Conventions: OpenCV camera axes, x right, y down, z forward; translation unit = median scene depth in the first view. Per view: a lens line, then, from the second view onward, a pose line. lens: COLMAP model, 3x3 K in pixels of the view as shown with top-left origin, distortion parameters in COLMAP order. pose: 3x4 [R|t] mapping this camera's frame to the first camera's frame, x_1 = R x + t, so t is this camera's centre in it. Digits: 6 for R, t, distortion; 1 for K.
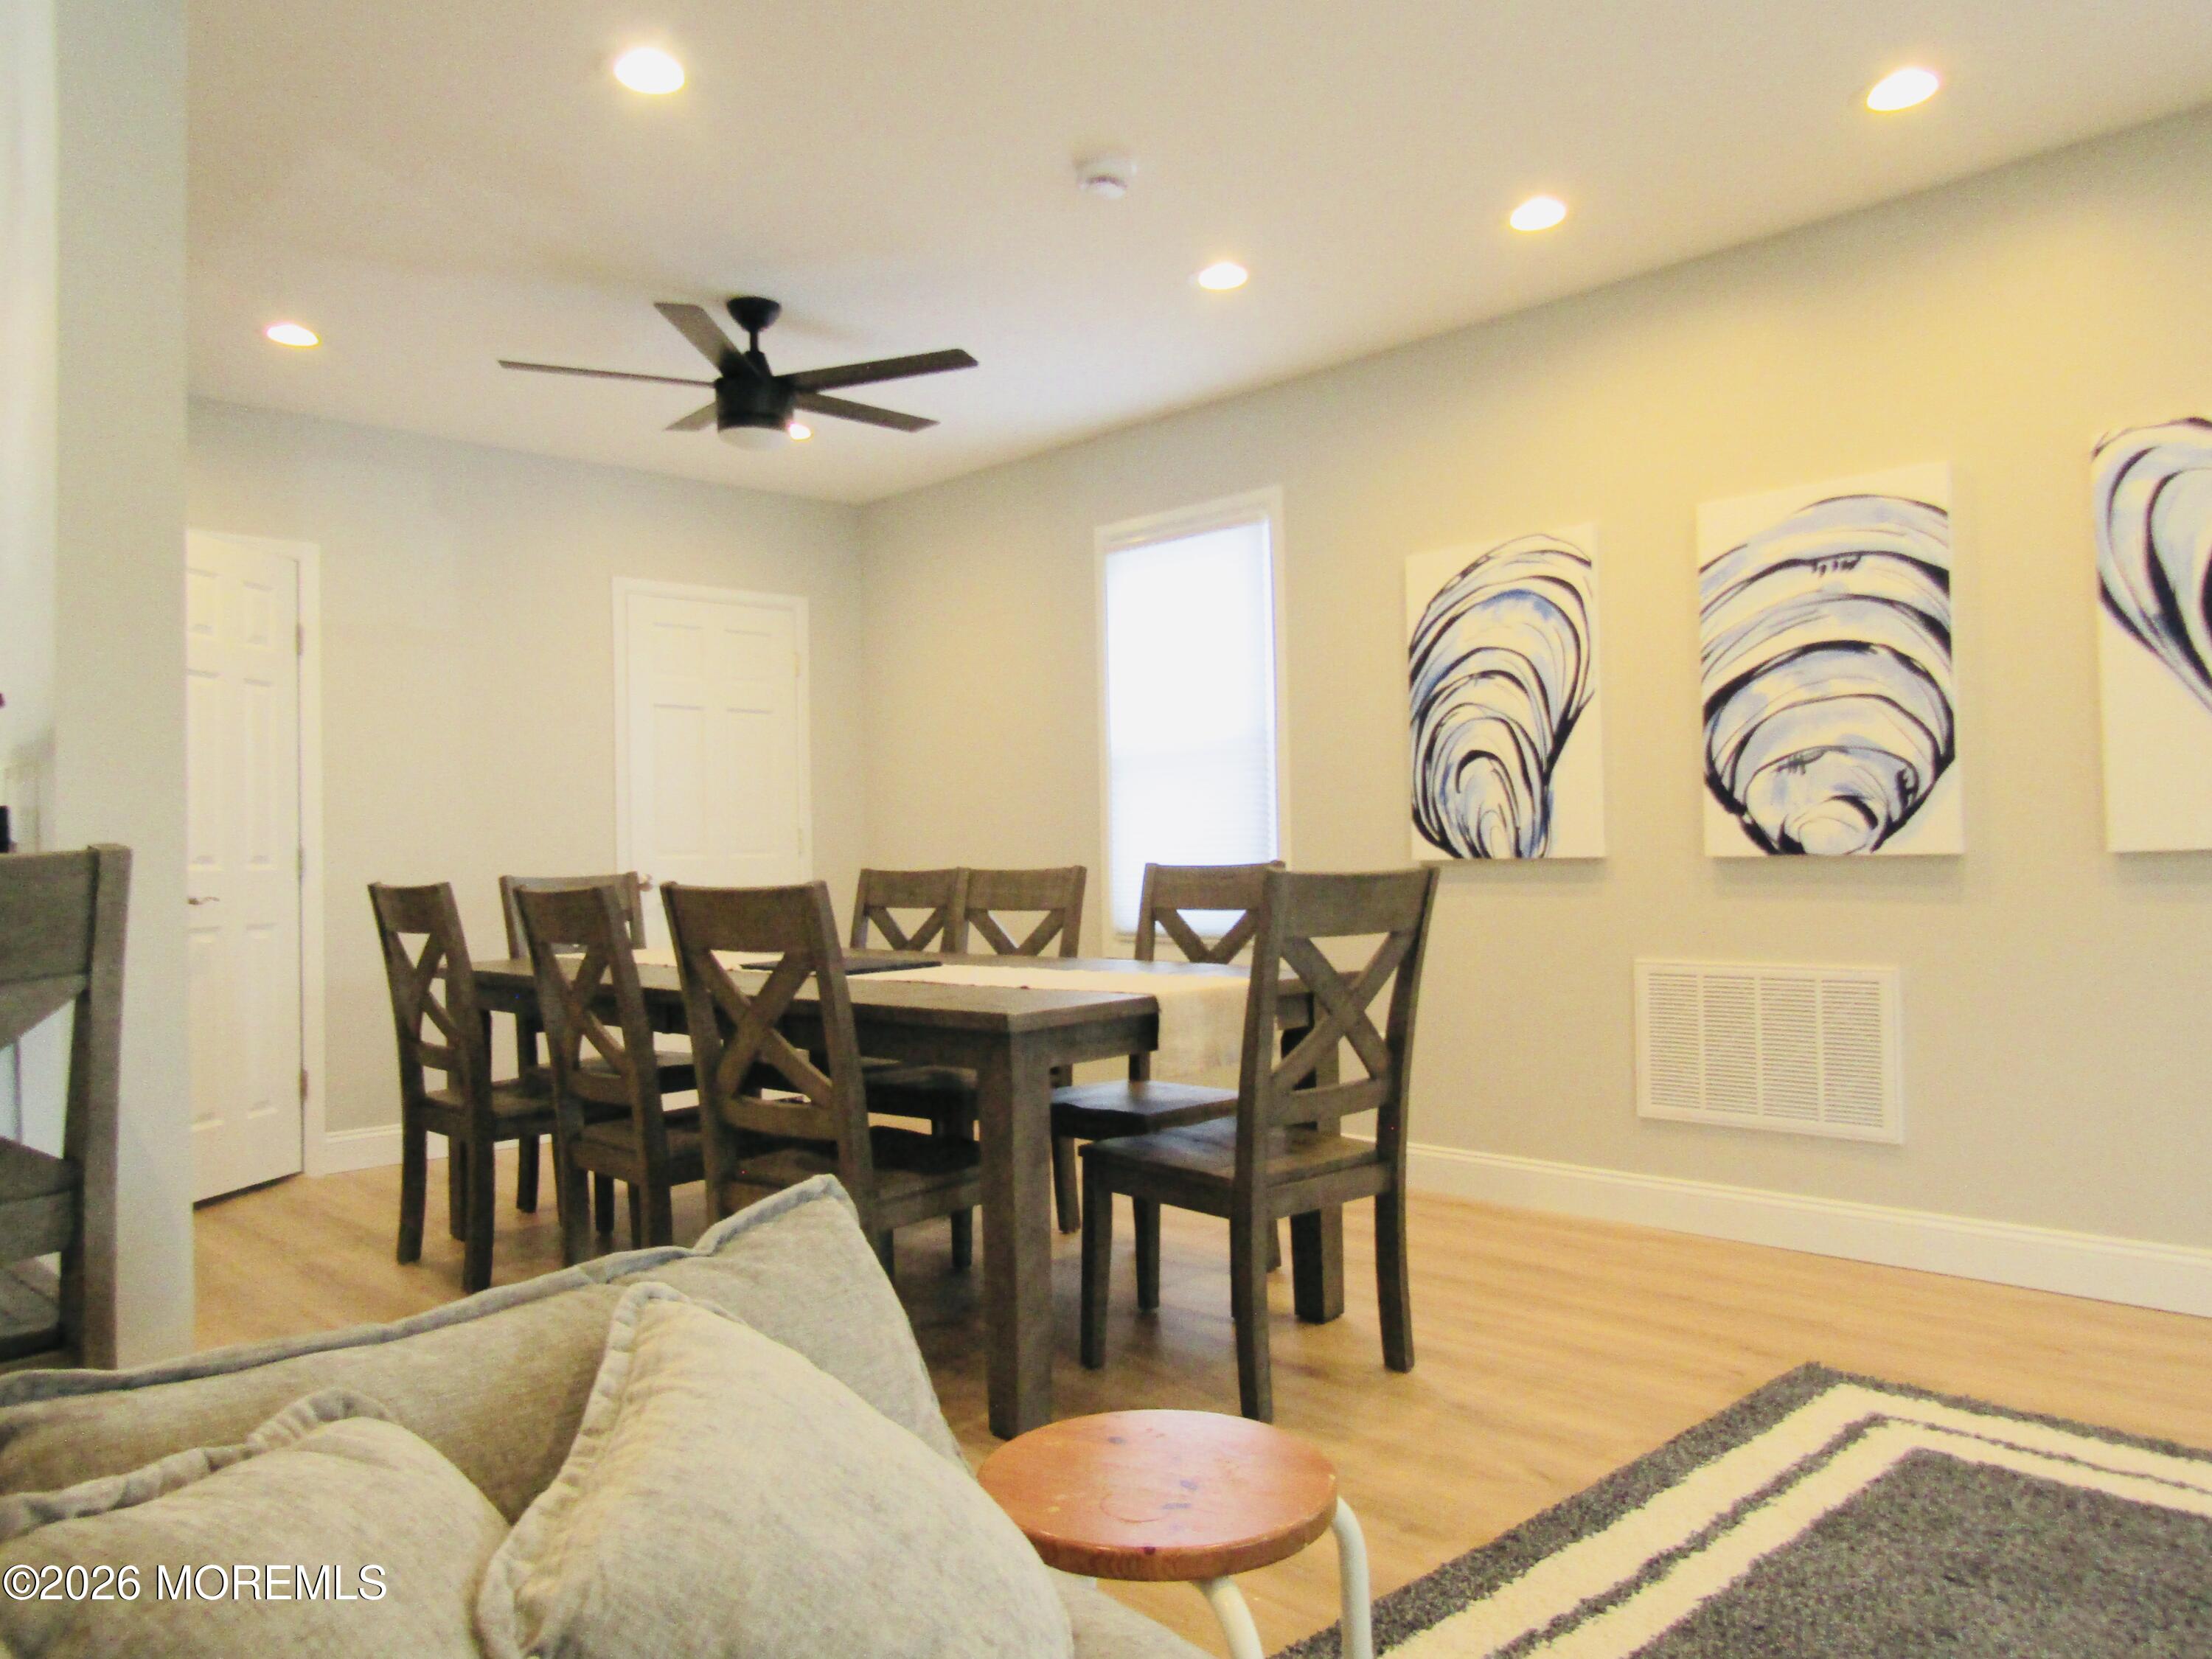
lens RADIAL K [[1582.4, 0, 1106.0], [0, 1582.4, 829.5], [0, 0, 1]] dist [-0.014171, 0.013311]
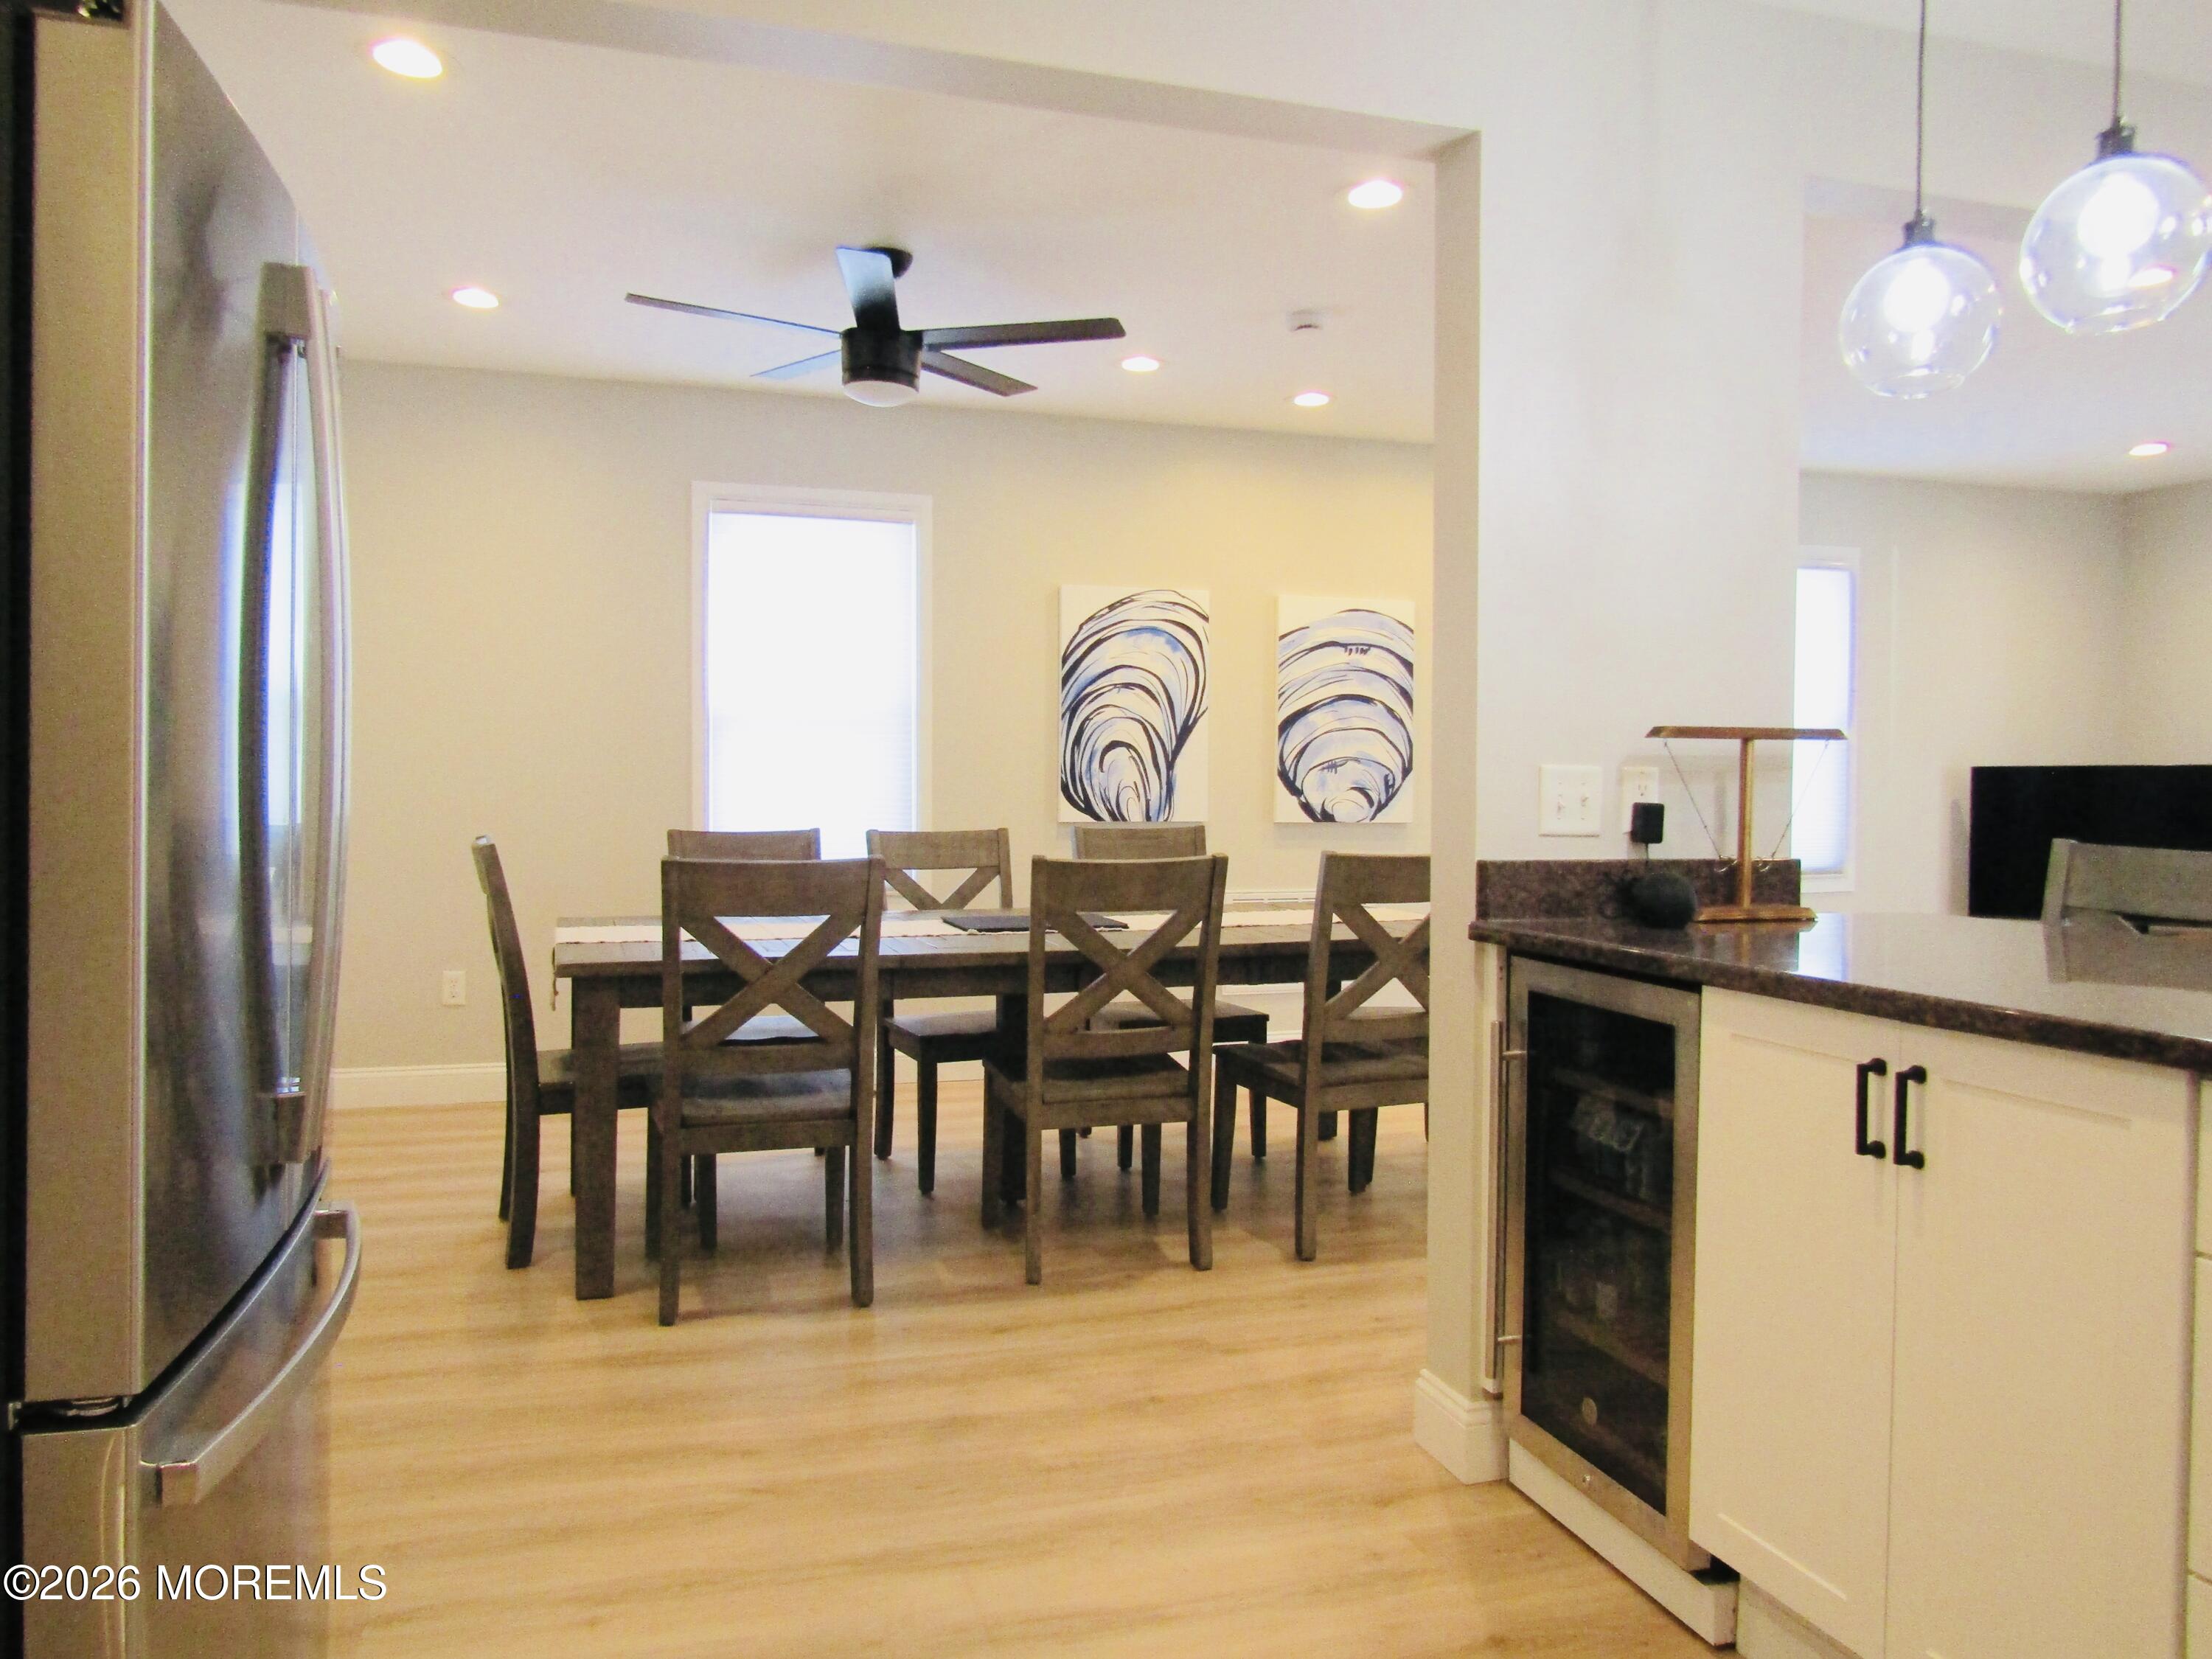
lens RADIAL K [[1582.4, 0, 1106.0], [0, 1582.4, 829.5], [0, 0, 1]] dist [-0.014171, 0.013311]
pose [[0.446365, -0.002993, 0.894846, -1.099918], [-0.031228, 0.999333, 0.018919, -0.000138], [-0.894306, -0.036389, 0.445973, 0.457368]]
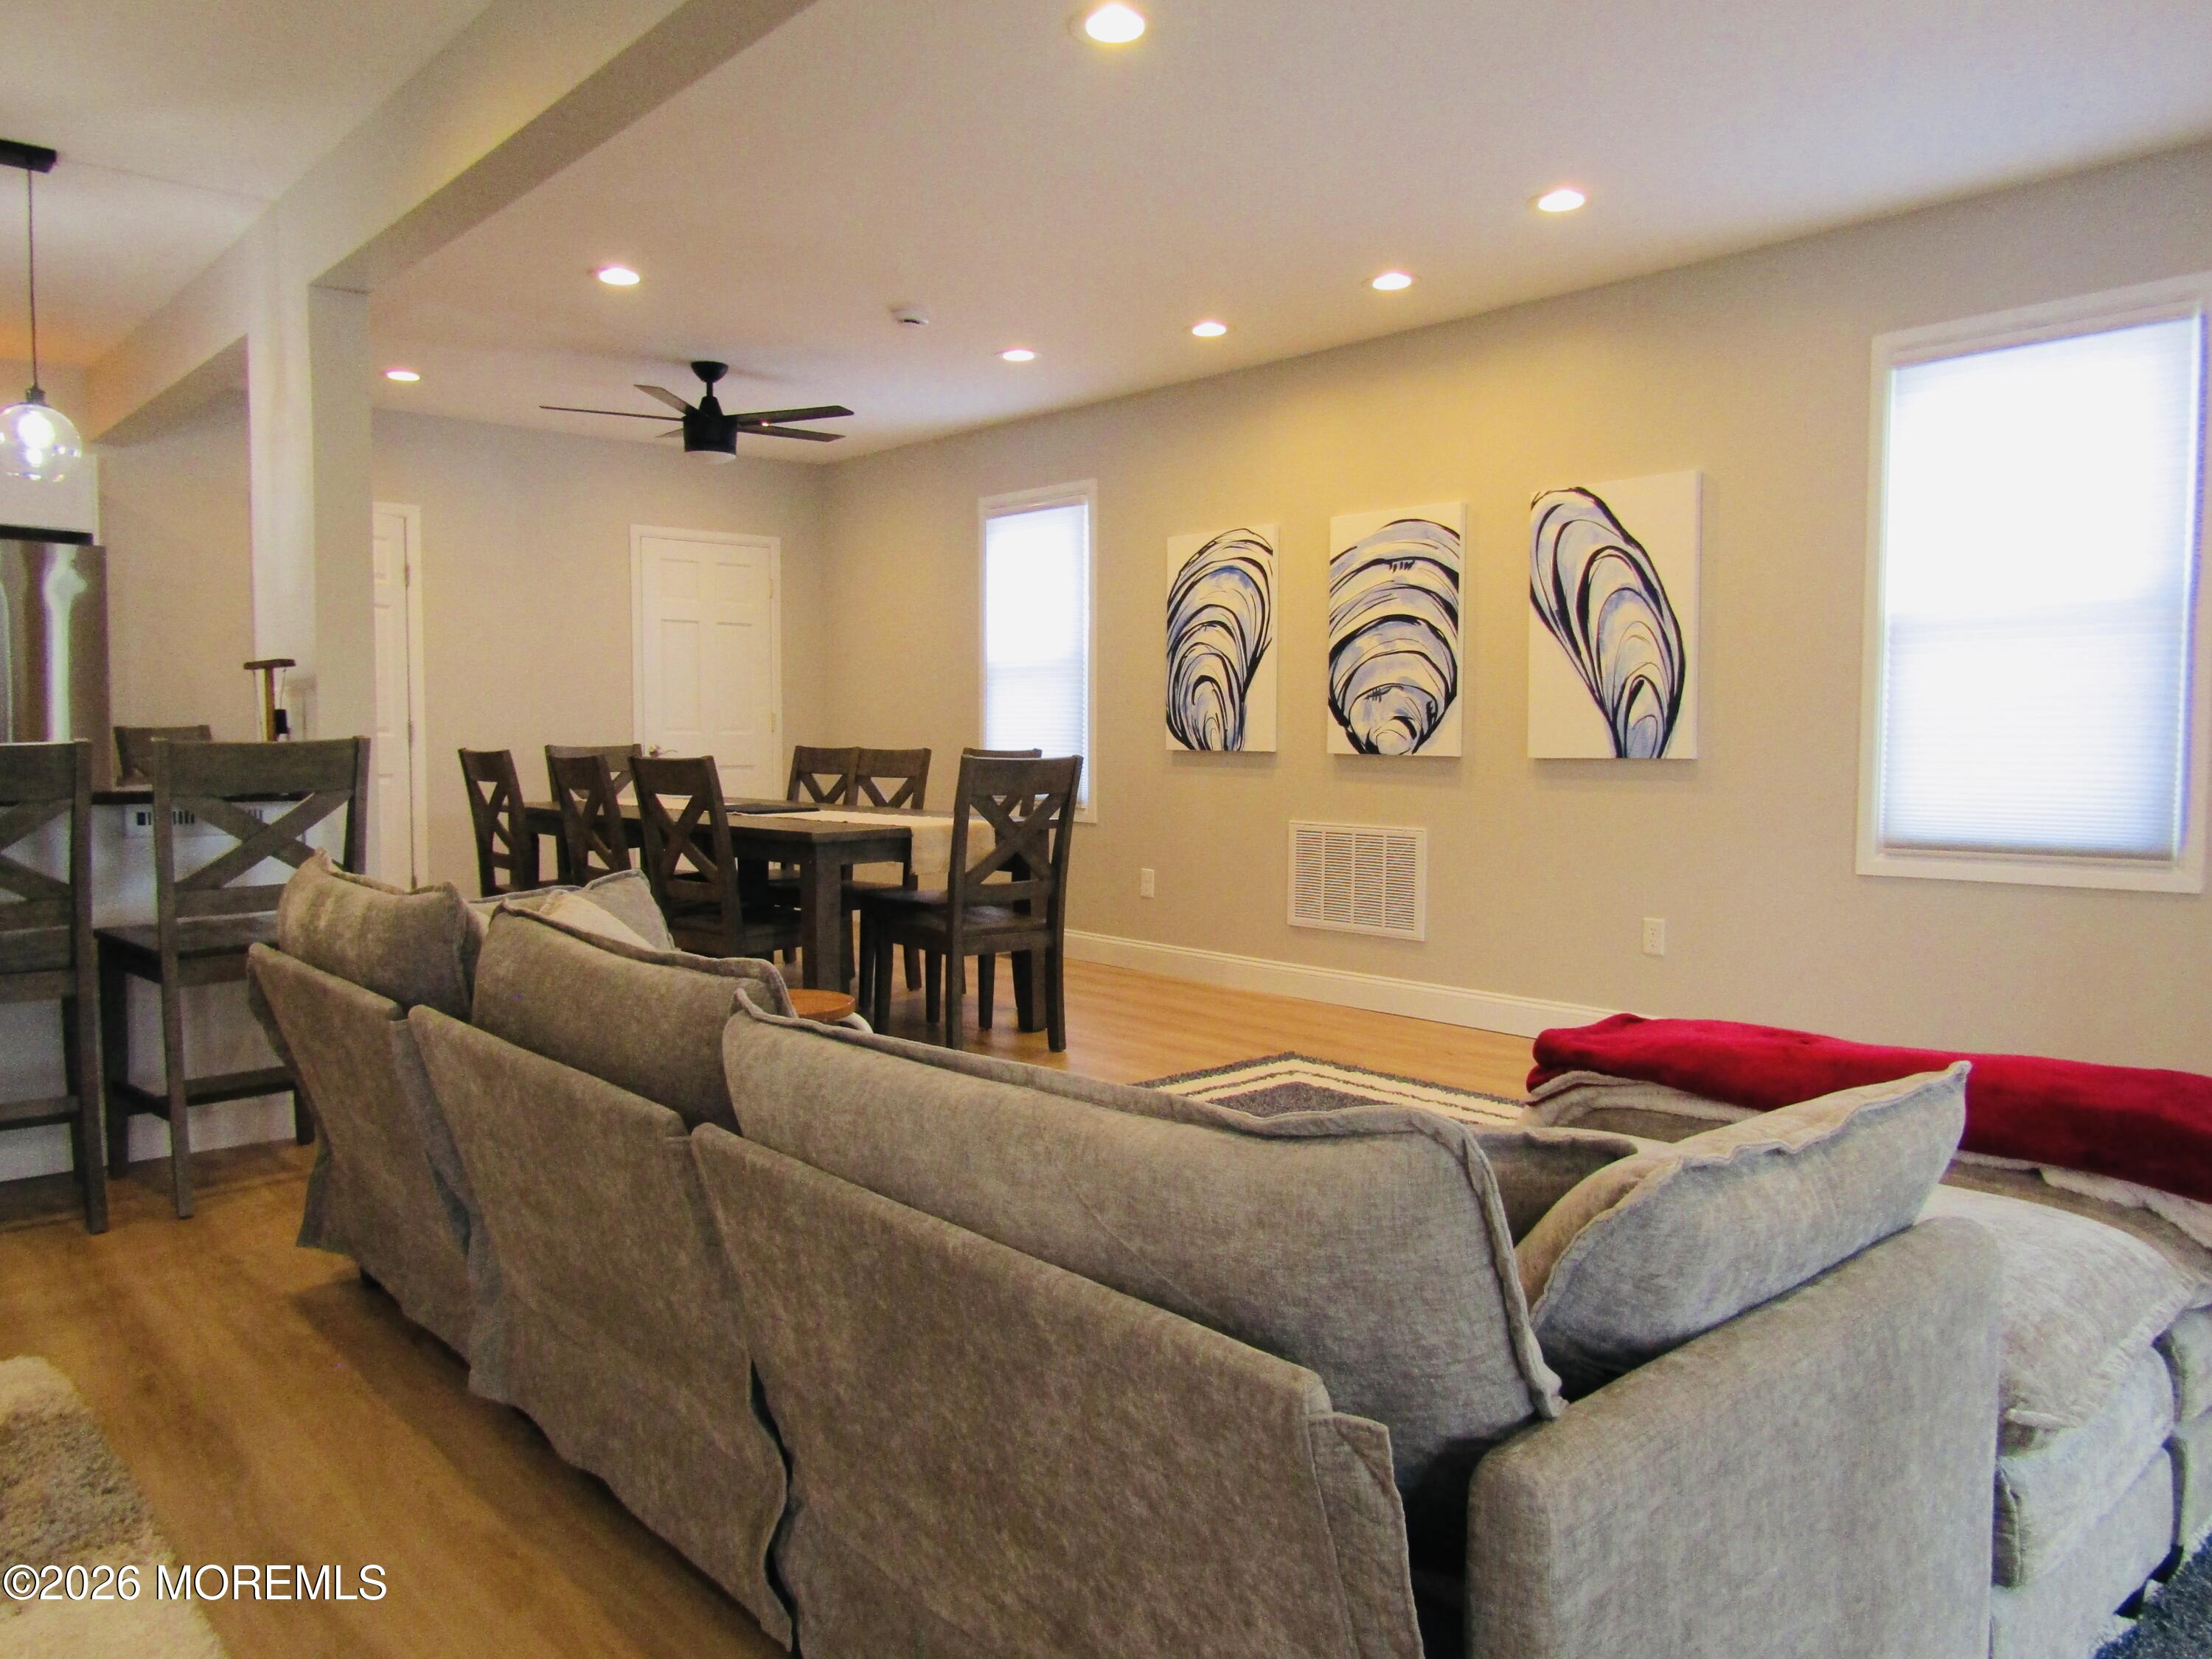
lens RADIAL K [[1582.4, 0, 1106.0], [0, 1582.4, 829.5], [0, 0, 1]] dist [-0.014171, 0.013311]
pose [[0.998864, 0.027534, -0.038881, 0.230732], [-0.024338, 0.996466, 0.080390, -0.026990], [0.040957, -0.079353, 0.996005, -0.525914]]
